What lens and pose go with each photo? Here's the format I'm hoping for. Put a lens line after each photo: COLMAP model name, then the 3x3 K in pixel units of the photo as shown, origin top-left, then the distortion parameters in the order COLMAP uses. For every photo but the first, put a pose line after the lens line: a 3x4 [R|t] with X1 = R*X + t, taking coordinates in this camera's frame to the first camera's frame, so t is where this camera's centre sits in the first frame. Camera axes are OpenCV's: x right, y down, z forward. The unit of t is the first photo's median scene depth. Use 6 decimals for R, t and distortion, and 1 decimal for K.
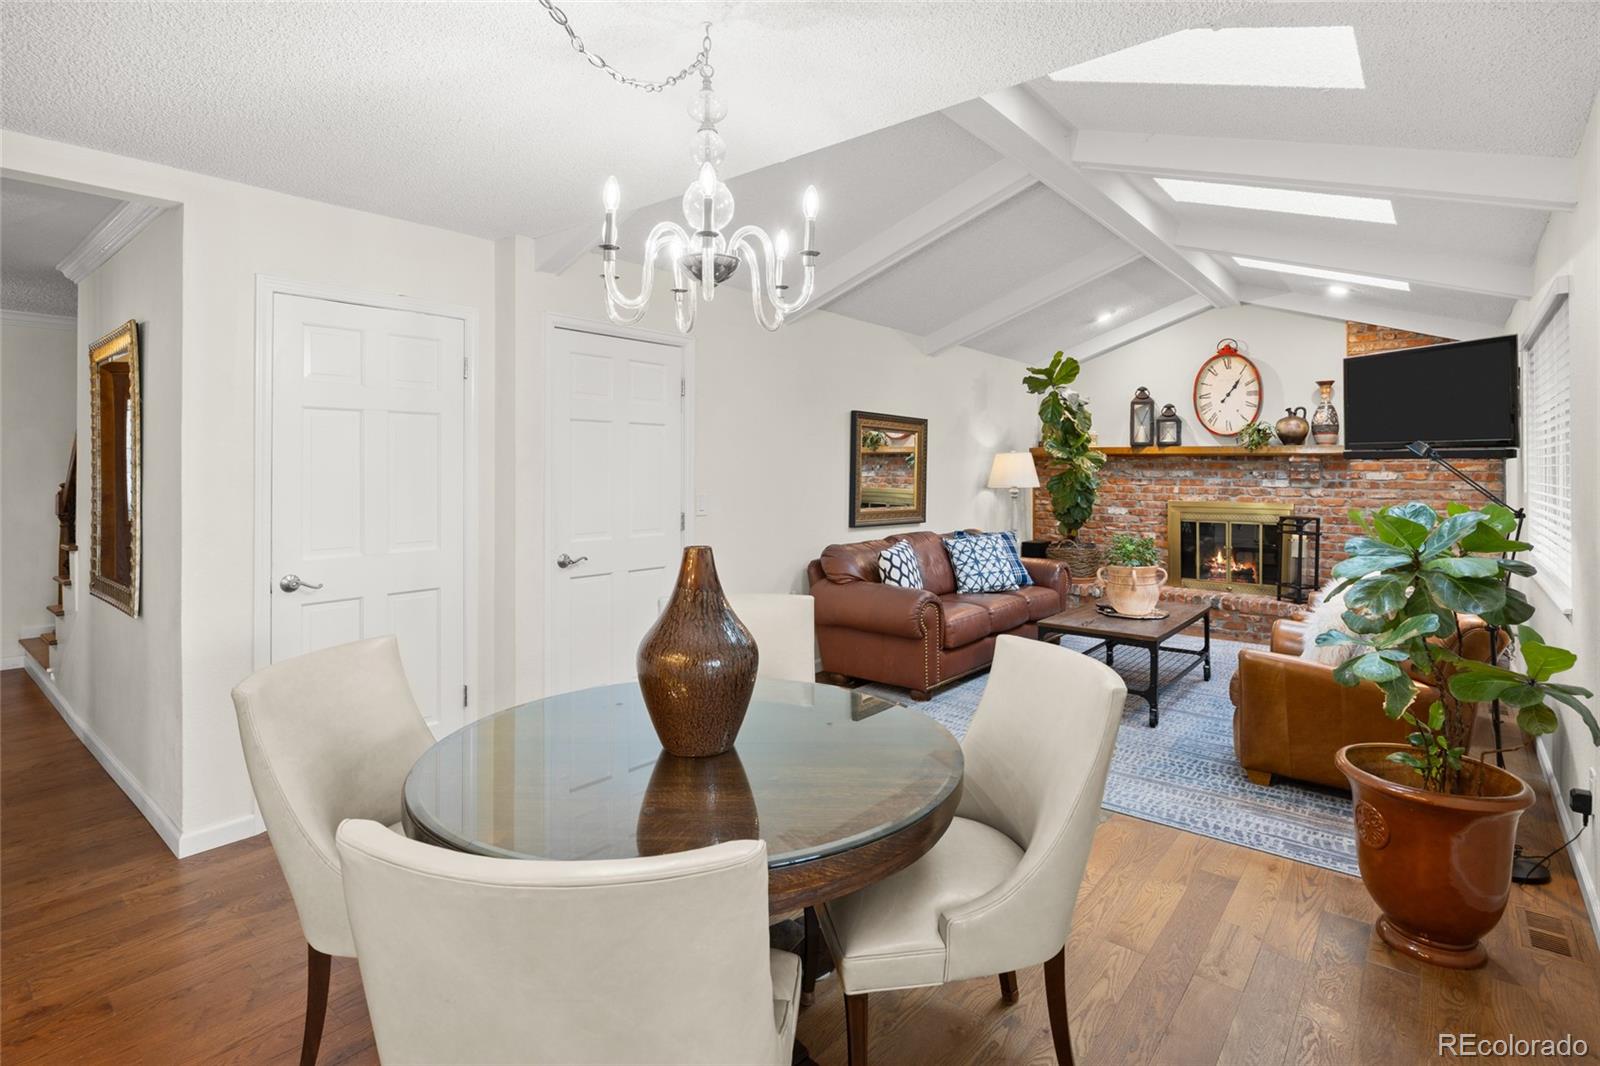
lens RADIAL K [[760.5, 0, 810.1], [0, 760.5, 460.9], [0, 0, 1]] dist [-0.010962, -0.000332]
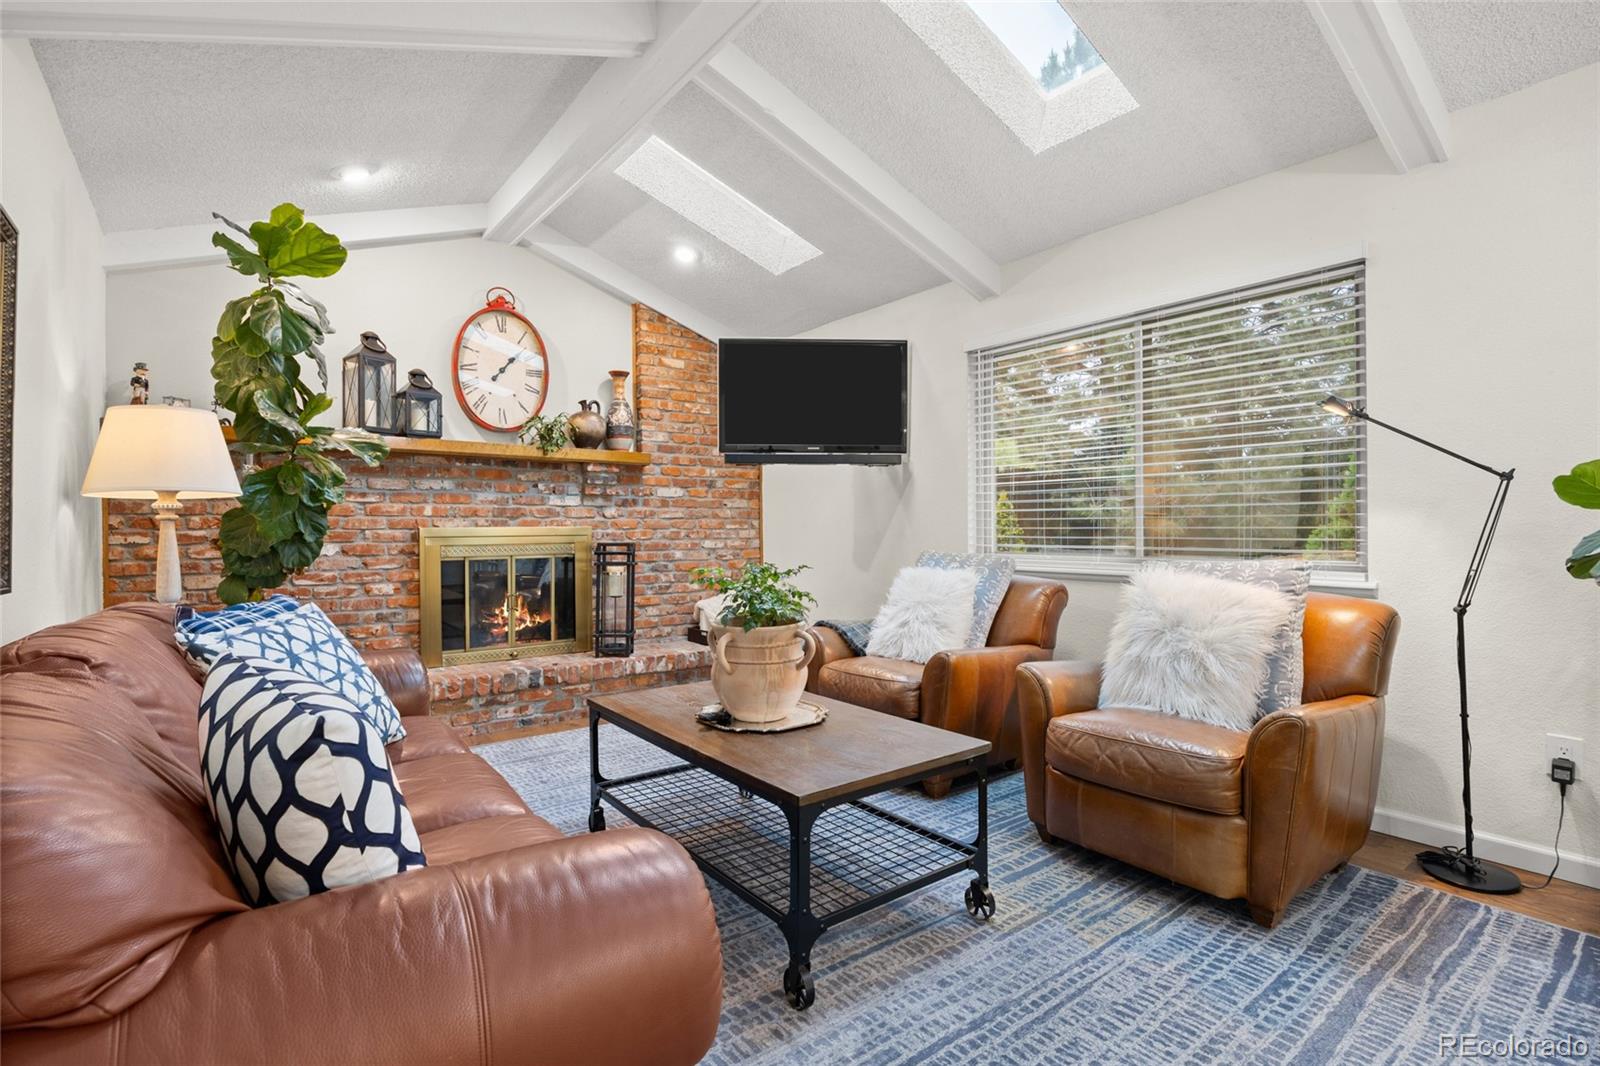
lens RADIAL K [[760.5, 0, 800.5], [0, 760.5, 524.4], [0, 0, 1]] dist [-0.010962, -0.000332]
pose [[0.234329, -0.001200, 0.972157, -0.048554], [-0.005874, 0.999979, 0.002650, 0.050195], [-0.972140, -0.006332, 0.234317, 0.614374]]
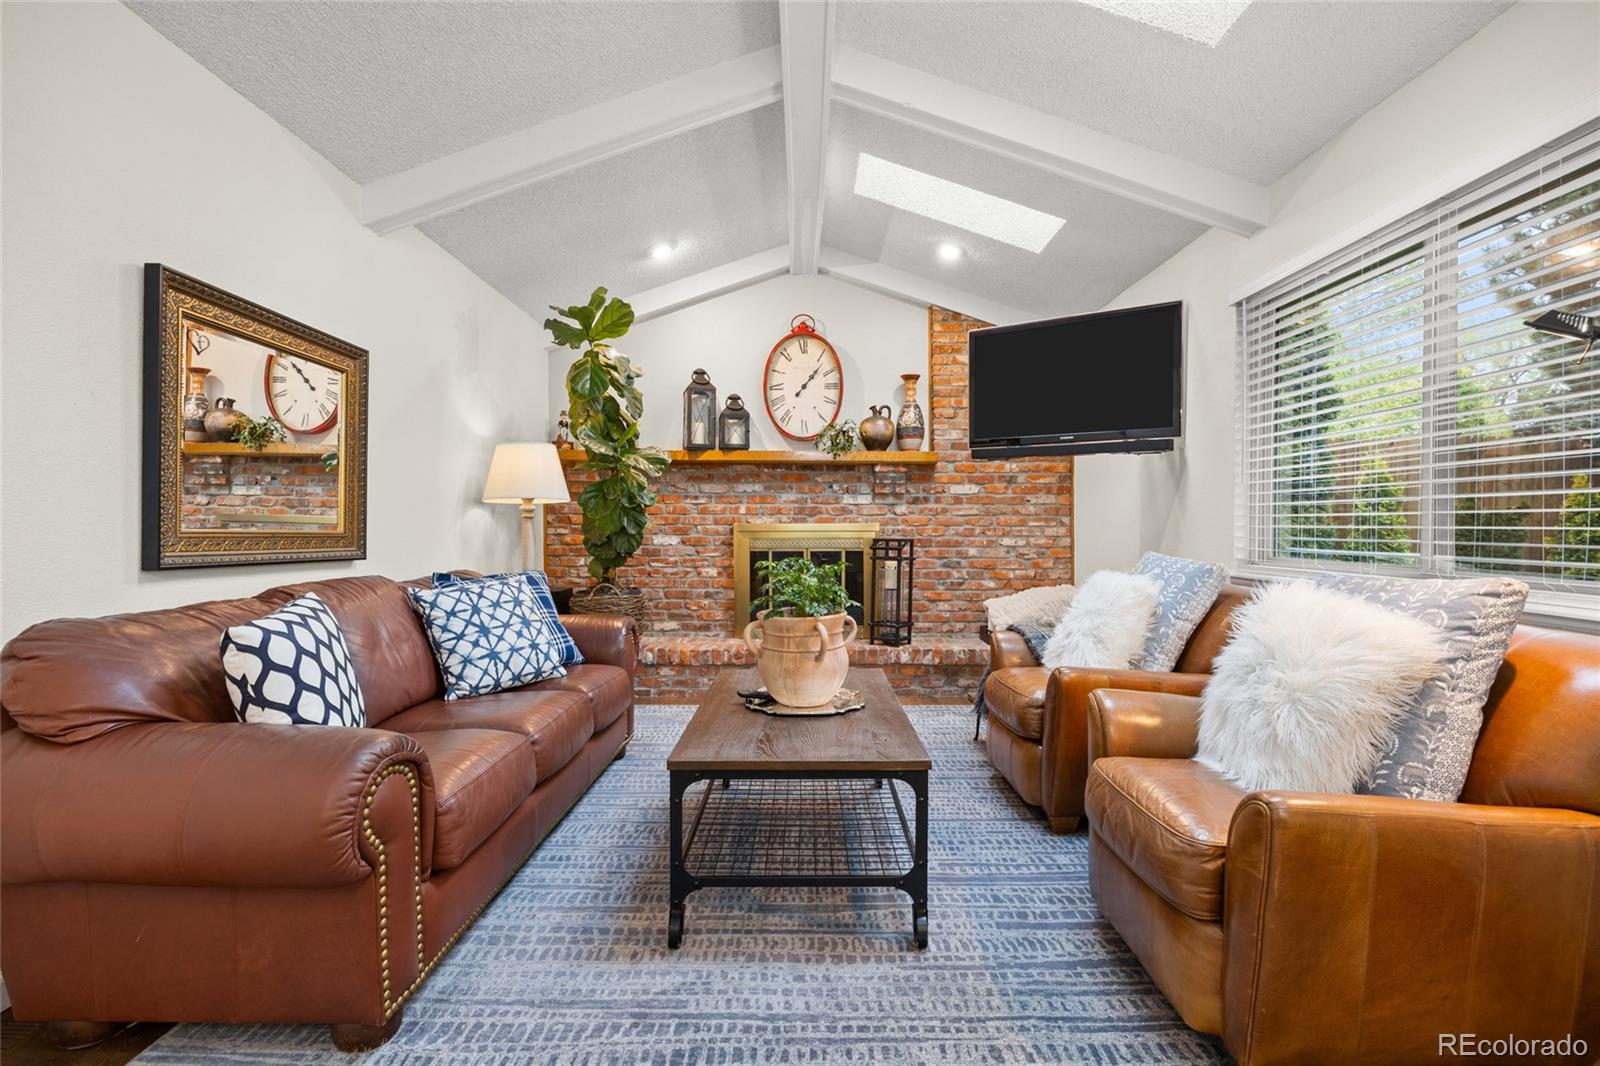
lens RADIAL K [[760.5, 0, 796.1], [0, 760.5, 535.1], [0, 0, 1]] dist [-0.010962, -0.000332]
pose [[0.779428, -0.011946, 0.626378, 0.058118], [-0.004625, 0.999681, 0.024820, 0.048598], [-0.626474, -0.022243, 0.779125, 0.416798]]
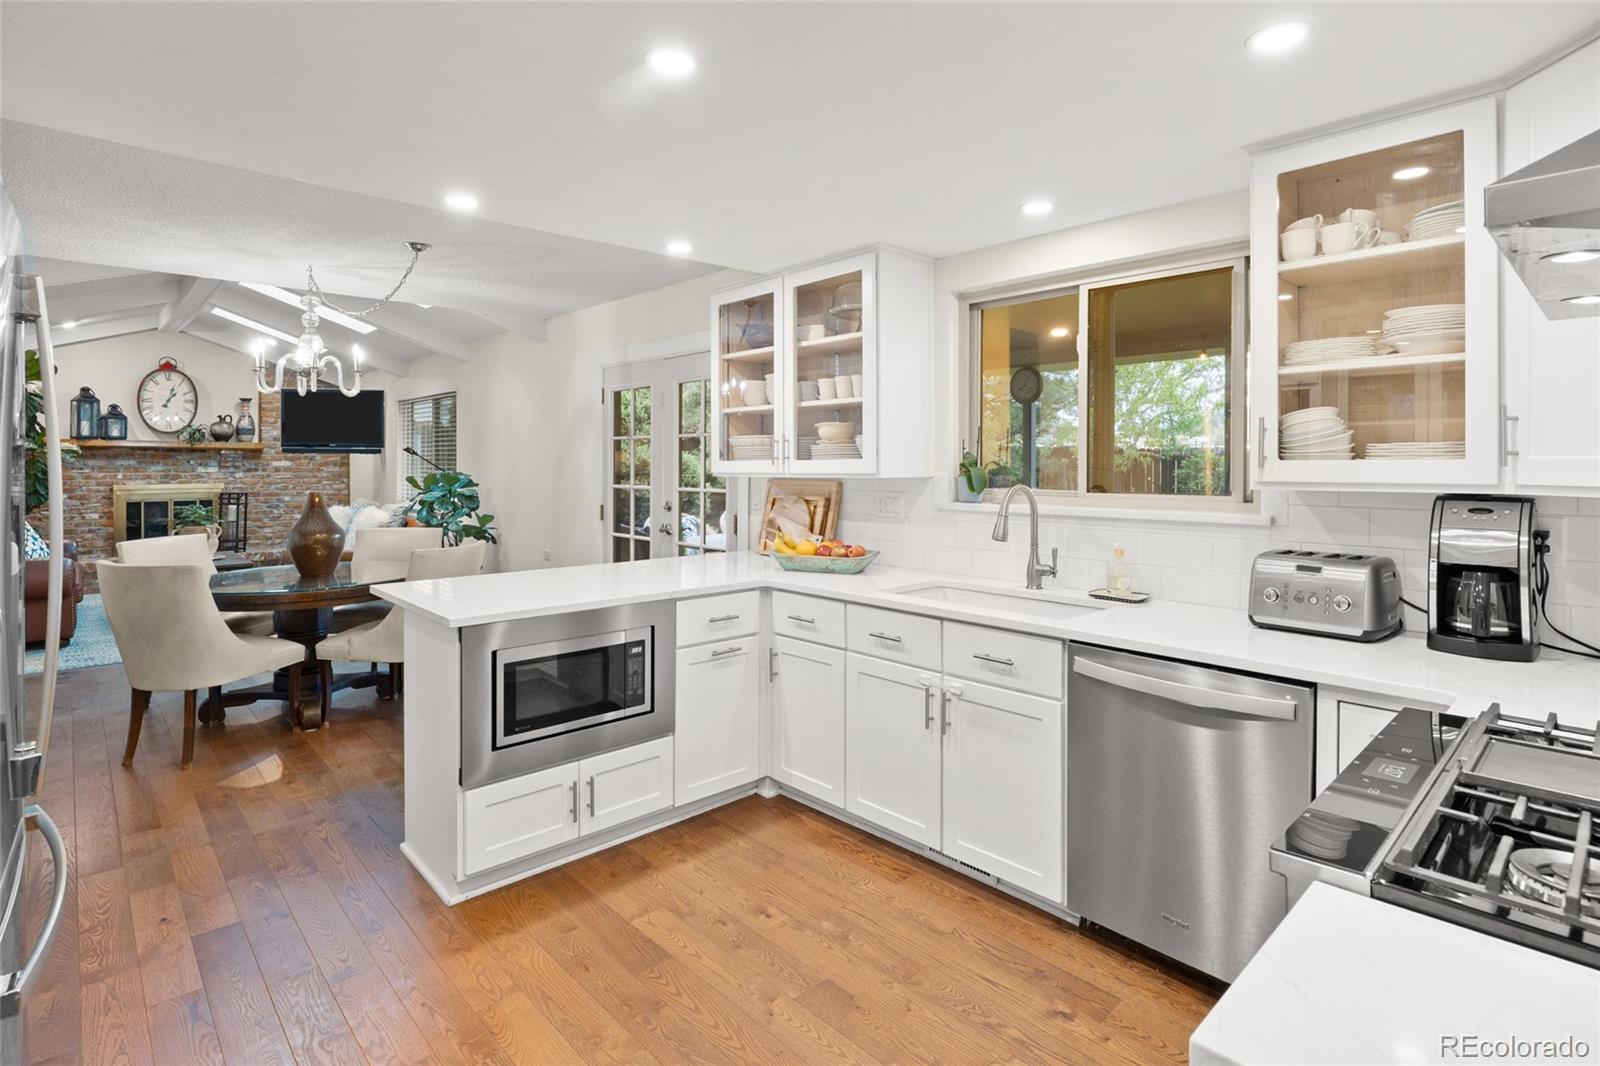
lens RADIAL K [[787.1, 0, 831.7], [0, 787.1, 458.9], [0, 0, 1]] dist [-0.026843, -0.000609]
pose [[0.099050, 0.001547, 0.995081, -0.668166], [-0.012937, 0.999916, -0.000267, -0.003703], [-0.994998, -0.012847, 0.099062, -0.257704]]
